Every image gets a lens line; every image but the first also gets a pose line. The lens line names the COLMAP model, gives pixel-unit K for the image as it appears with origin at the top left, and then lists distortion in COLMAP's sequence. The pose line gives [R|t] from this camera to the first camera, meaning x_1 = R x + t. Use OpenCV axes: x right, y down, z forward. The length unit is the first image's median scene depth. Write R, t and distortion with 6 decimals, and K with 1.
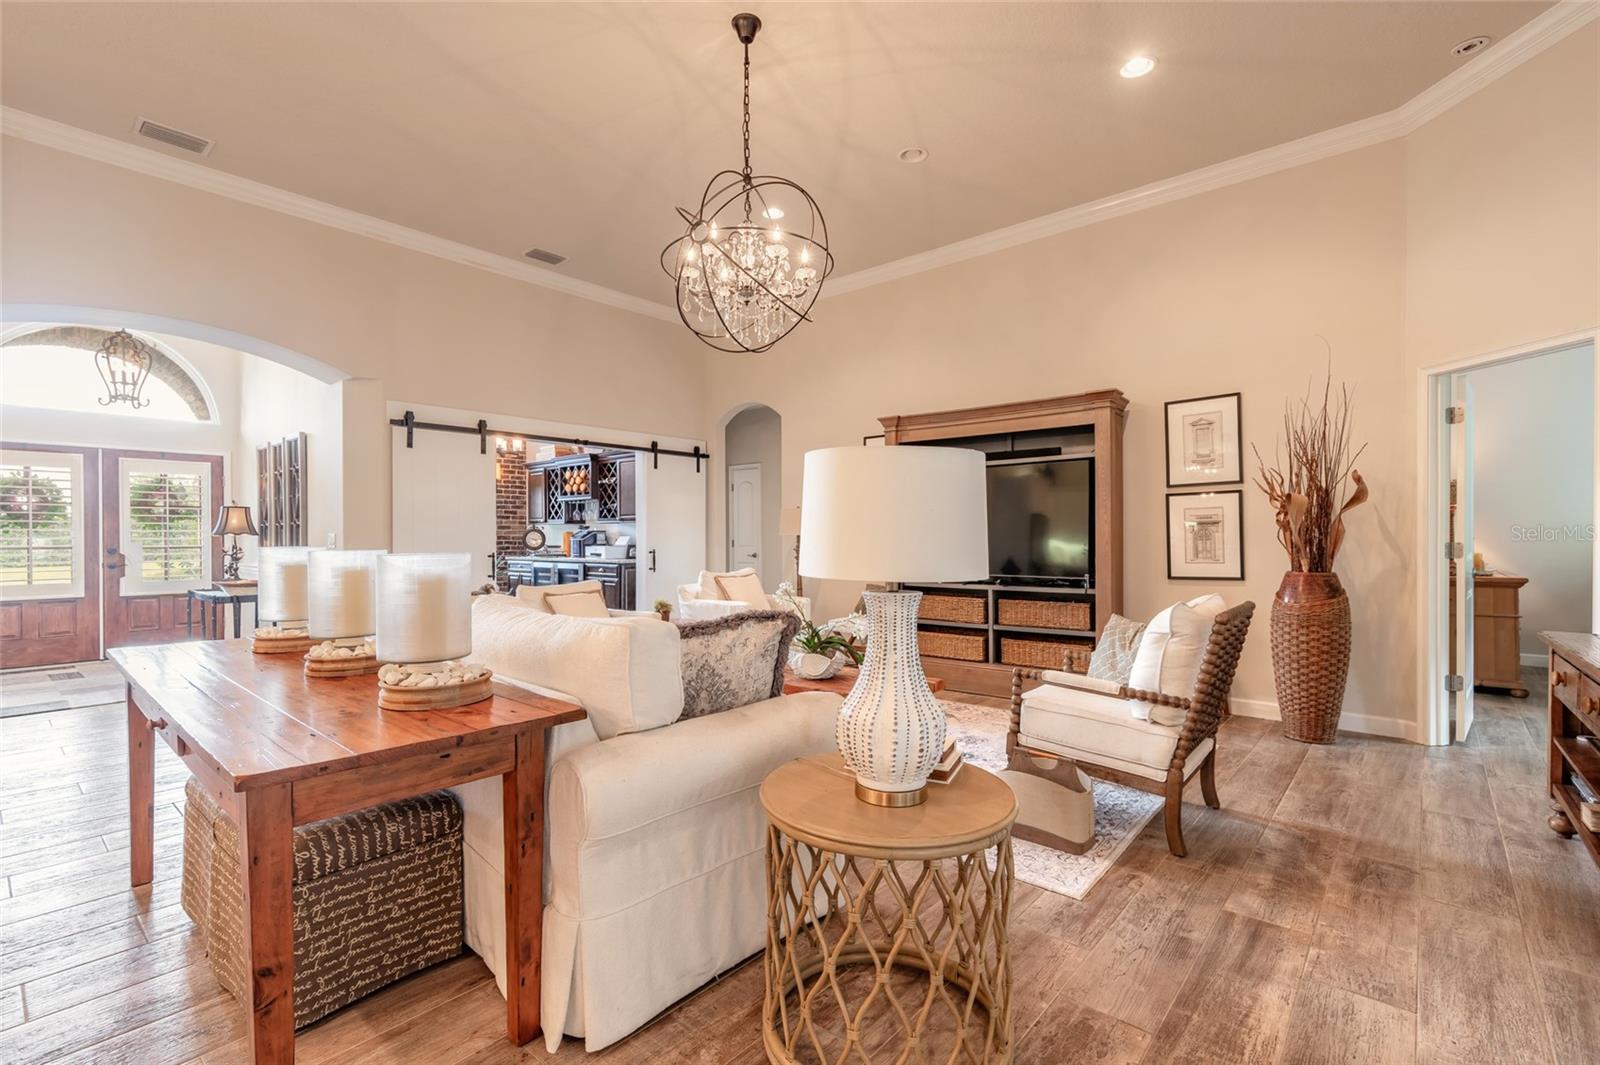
lens RADIAL K [[721.8, 0, 797.8], [0, 721.8, 535.4], [0, 0, 1]] dist [0.004118, 0.000248]
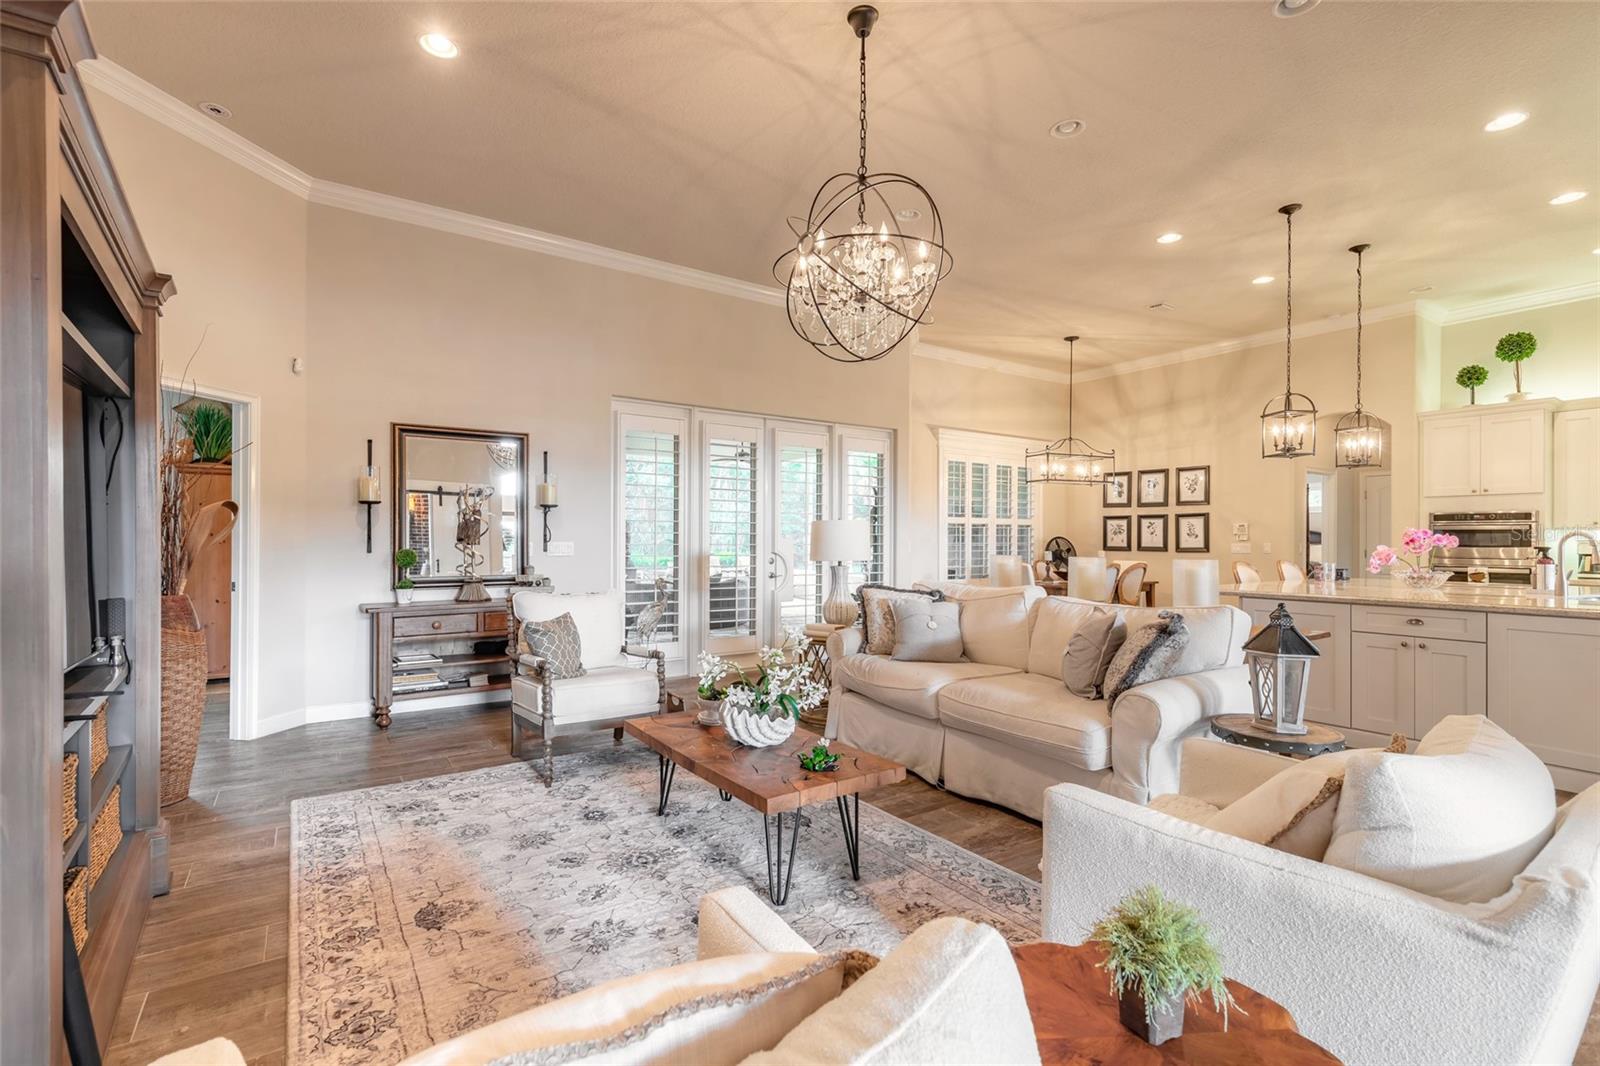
lens RADIAL K [[720.4, 0, 794.8], [0, 720.4, 540.4], [0, 0, 1]] dist [0.000454, -0.000757]
pose [[-0.964007, 0.000767, 0.265875, -0.139270], [0.000328, 0.999999, -0.001695, -0.008100], [-0.265876, -0.001547, -0.964006, 1.142703]]
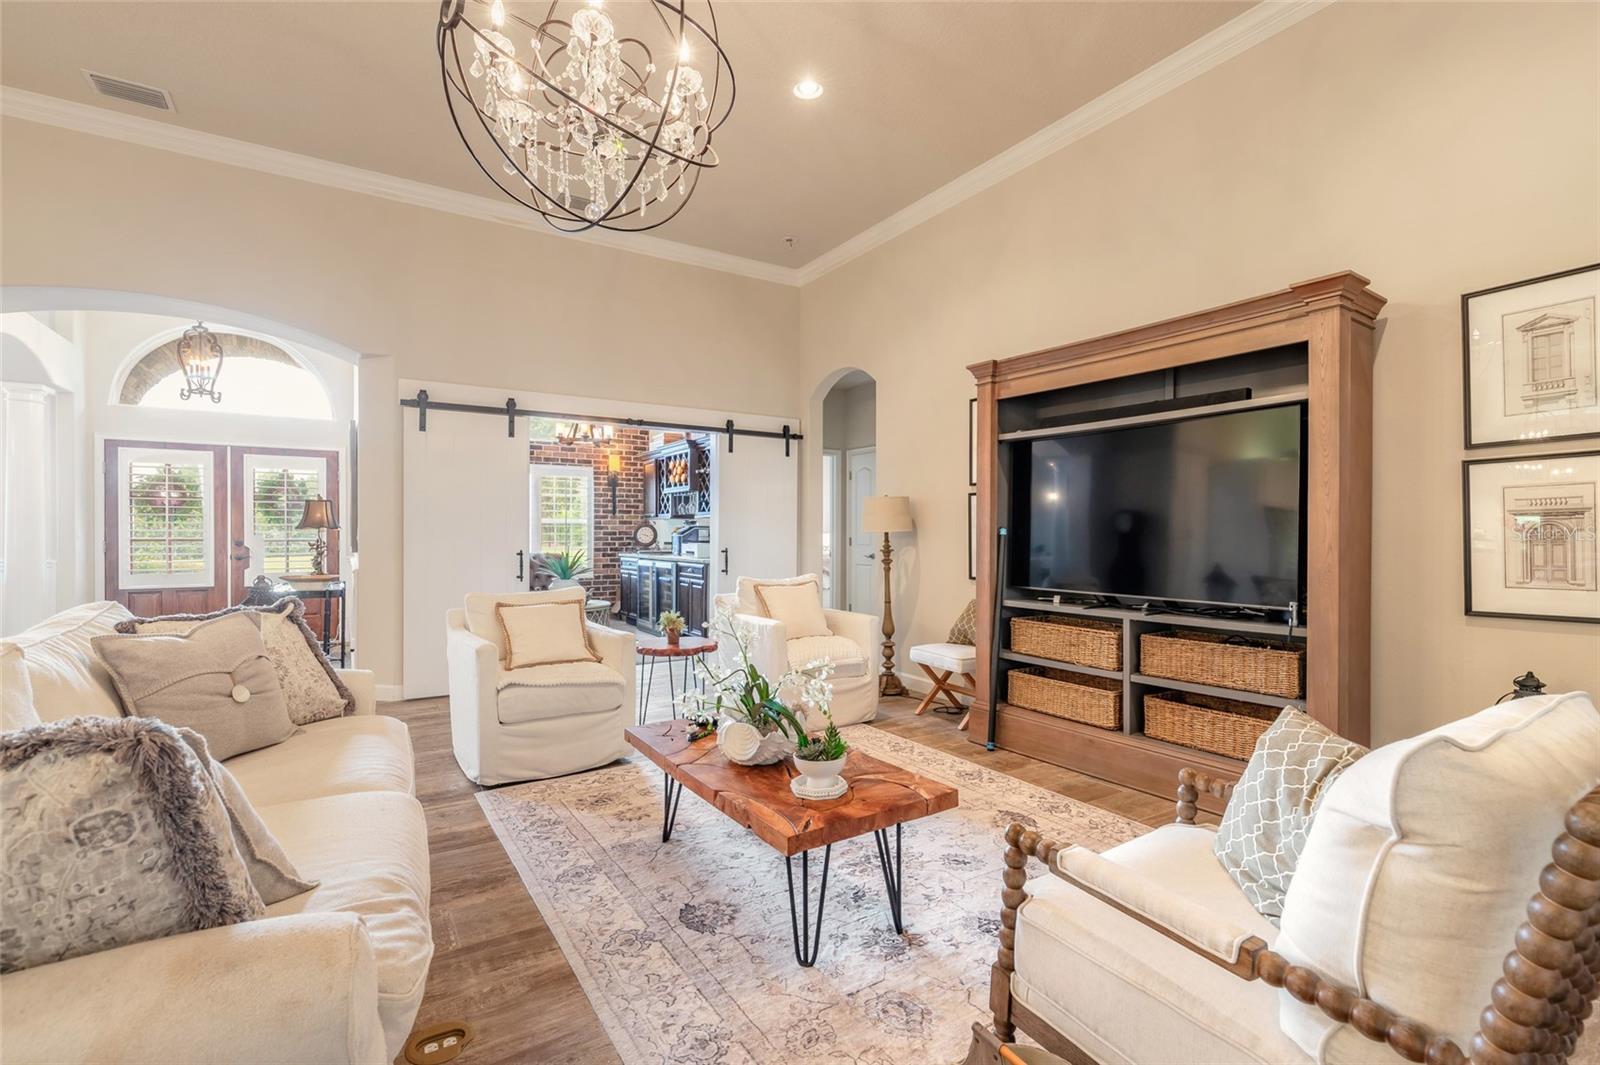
lens RADIAL K [[721.8, 0, 797.8], [0, 721.8, 535.4], [0, 0, 1]] dist [0.004118, 0.000248]
pose [[0.955781, 0.007452, -0.293984, 0.161643], [-0.006274, 0.999968, 0.004953, -0.000180], [0.294011, -0.002889, 0.955798, 0.277814]]
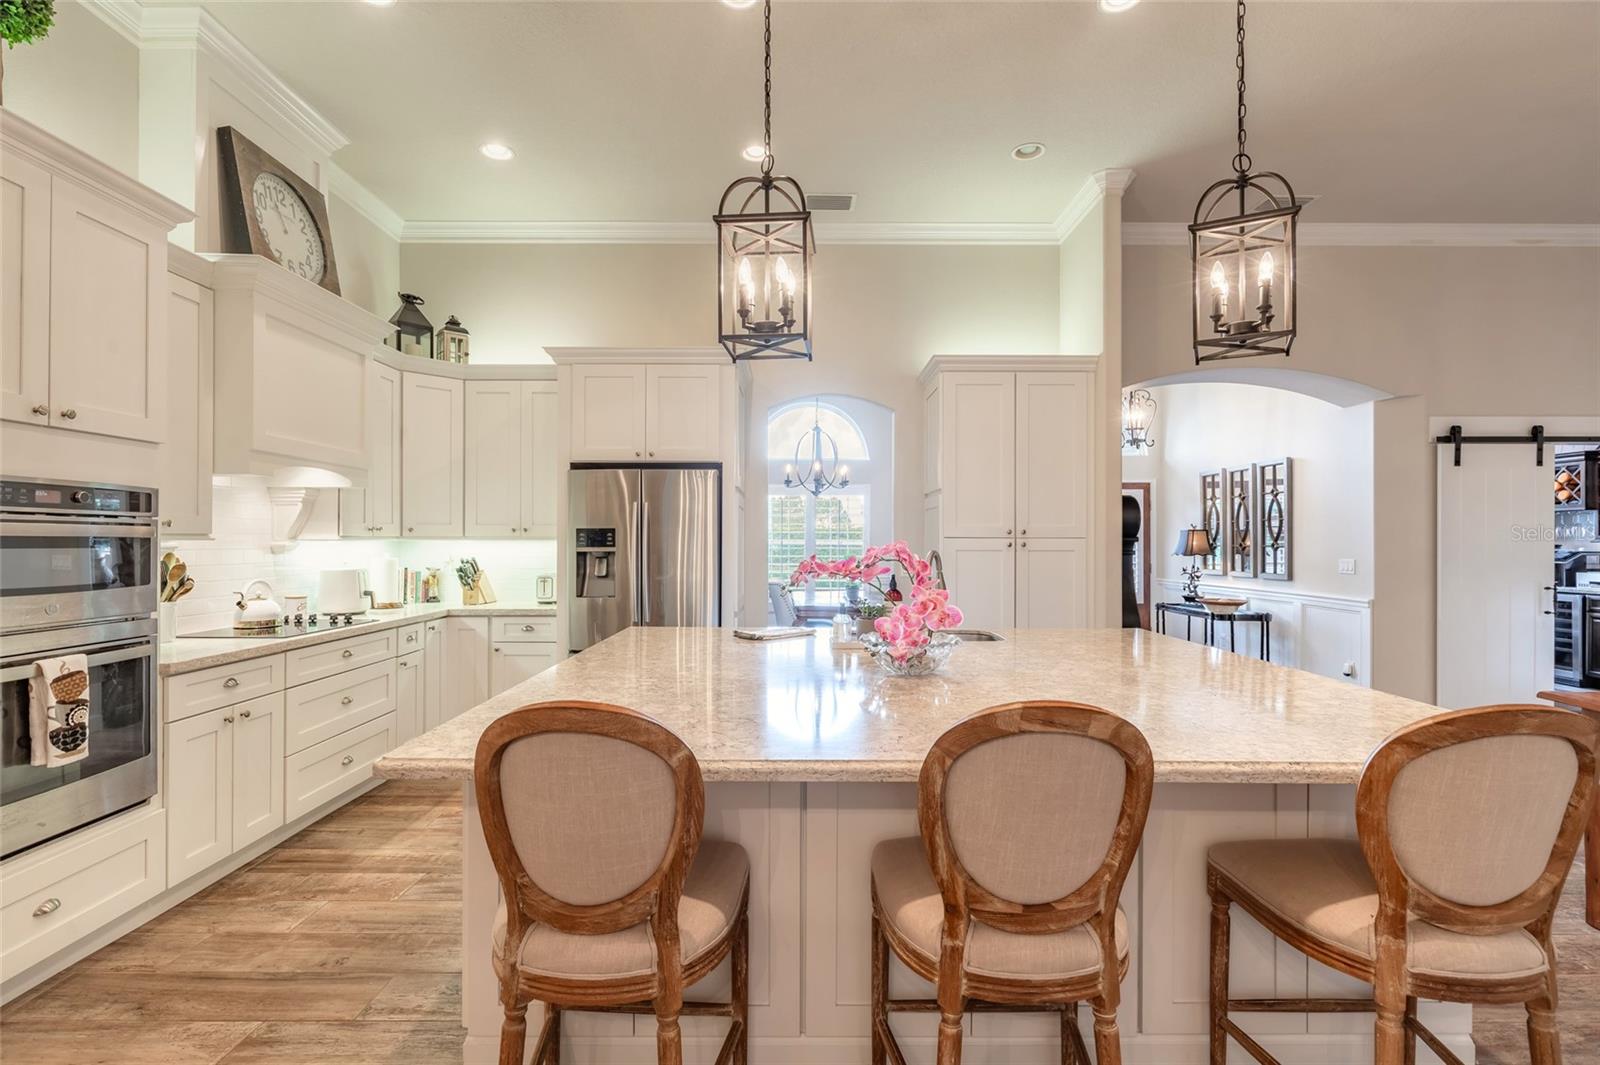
lens RADIAL K [[781.5, 0, 800.0], [0, 781.5, 532.5], [0, 0, 1]] dist [0.002350, 0.000385]
pose [[0.659276, -0.008211, -0.751856, -0.334107], [-0.001256, 0.999927, -0.012022, -0.024545], [0.751900, 0.008870, 0.659218, -0.253845]]
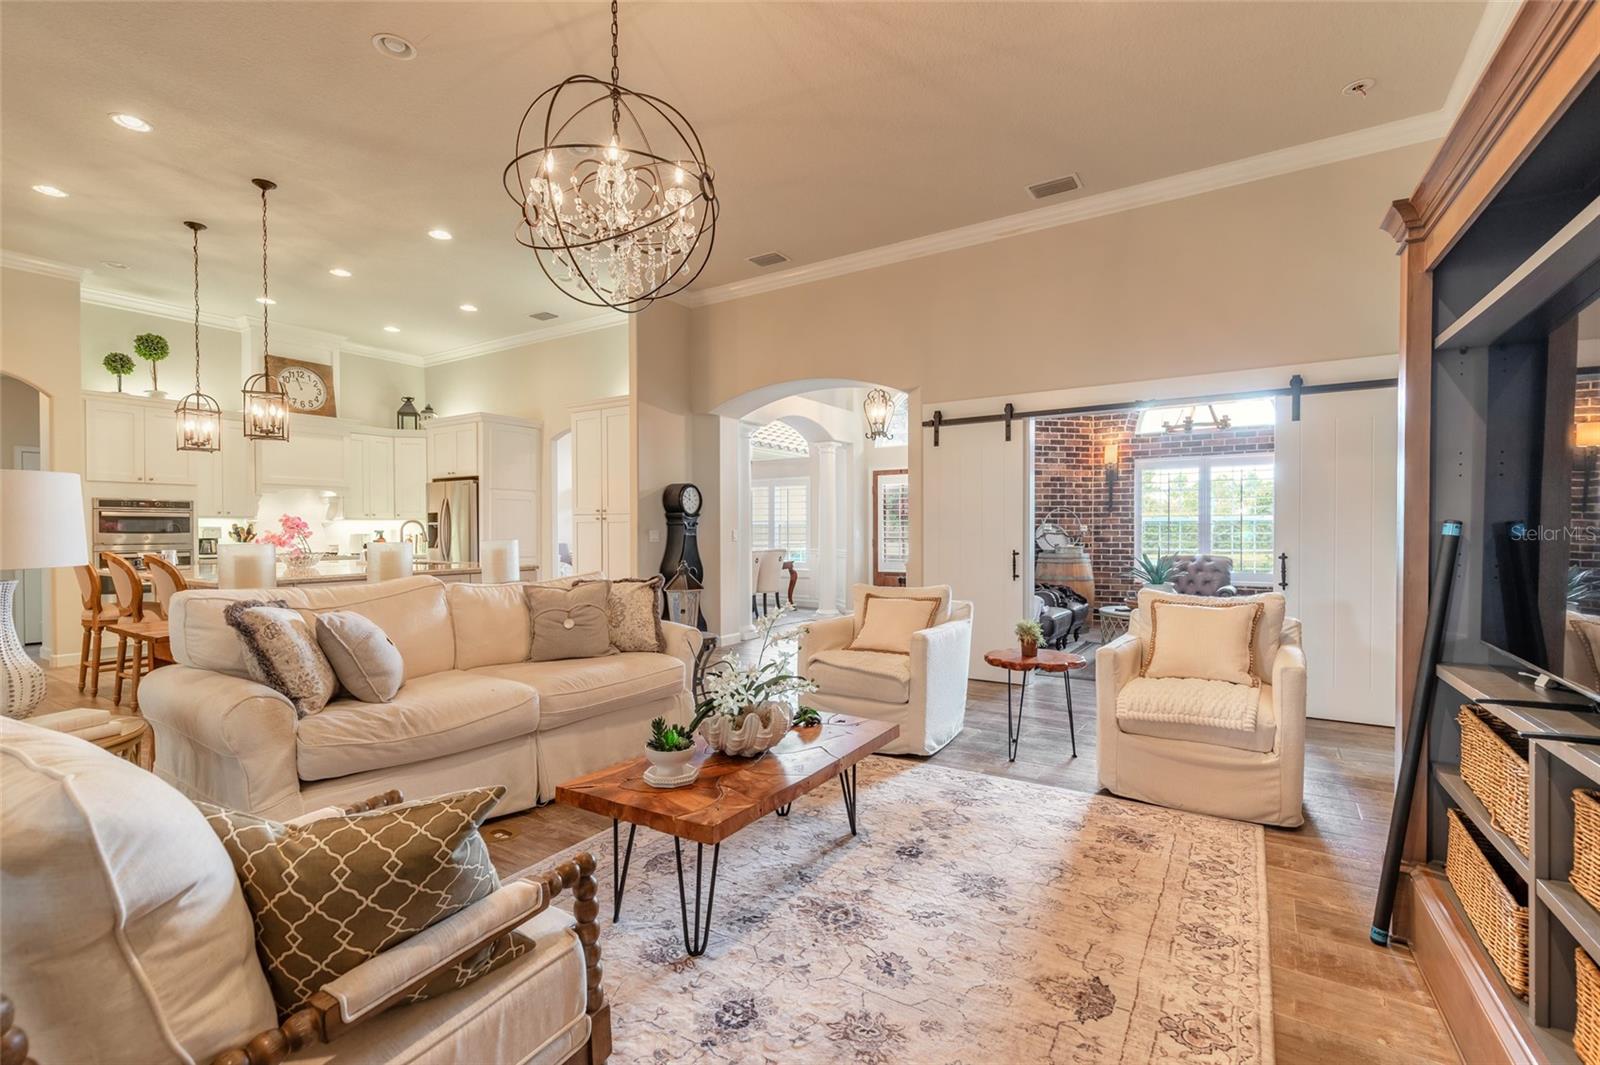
lens RADIAL K [[720.4, 0, 794.8], [0, 720.4, 539.9], [0, 0, 1]] dist [0.000454, -0.000757]
pose [[0.133334, 0.015269, -0.990954, 0.450649], [0.002777, 0.999872, 0.015780, -0.003491], [0.991067, -0.004856, 0.133275, 0.641062]]
